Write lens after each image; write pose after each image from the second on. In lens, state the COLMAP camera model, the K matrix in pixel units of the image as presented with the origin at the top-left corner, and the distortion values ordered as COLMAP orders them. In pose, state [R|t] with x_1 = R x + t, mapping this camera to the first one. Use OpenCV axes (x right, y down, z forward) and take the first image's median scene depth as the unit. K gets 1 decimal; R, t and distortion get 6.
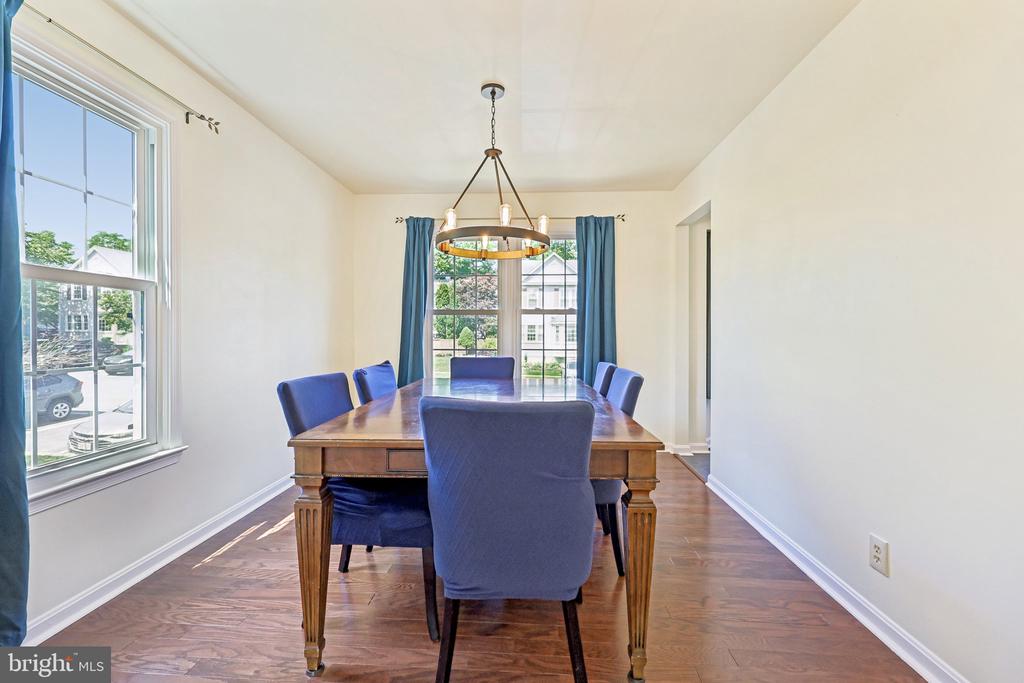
lens RADIAL K [[422.0, 0, 511.3], [0, 422.0, 333.8], [0, 0, 1]] dist [-0.000331, 0.000298]
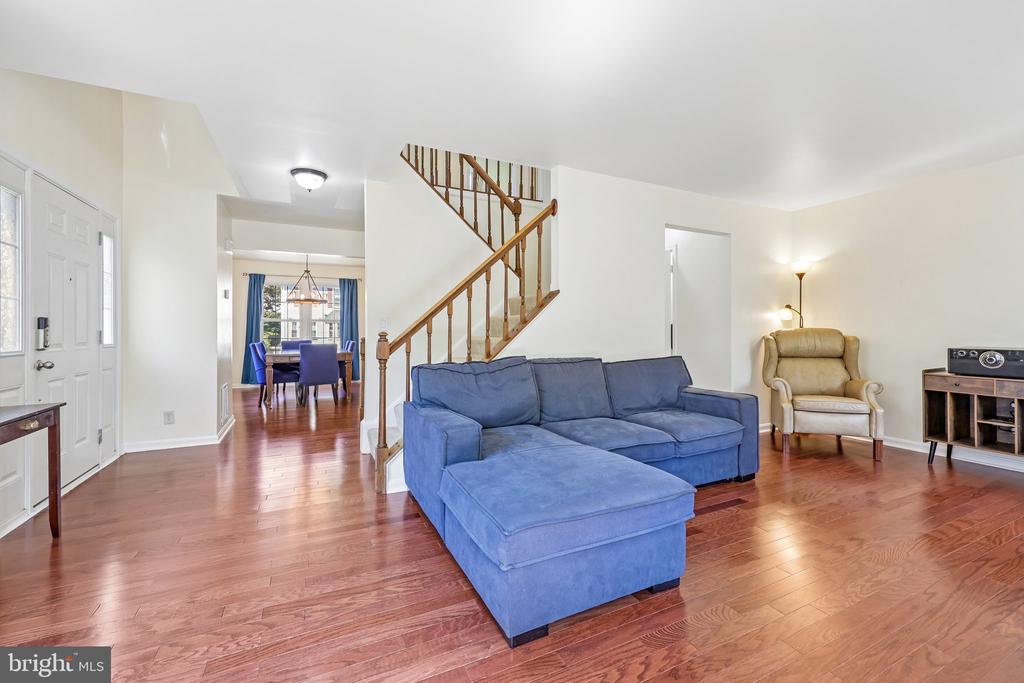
lens RADIAL K [[422.0, 0, 511.3], [0, 422.0, 333.8], [0, 0, 1]] dist [-0.000331, 0.000298]
pose [[0.871517, -0.005875, 0.490331, -0.148978], [0.001982, 0.999962, 0.008459, -0.000283], [-0.490362, -0.006400, 0.871495, -1.392839]]
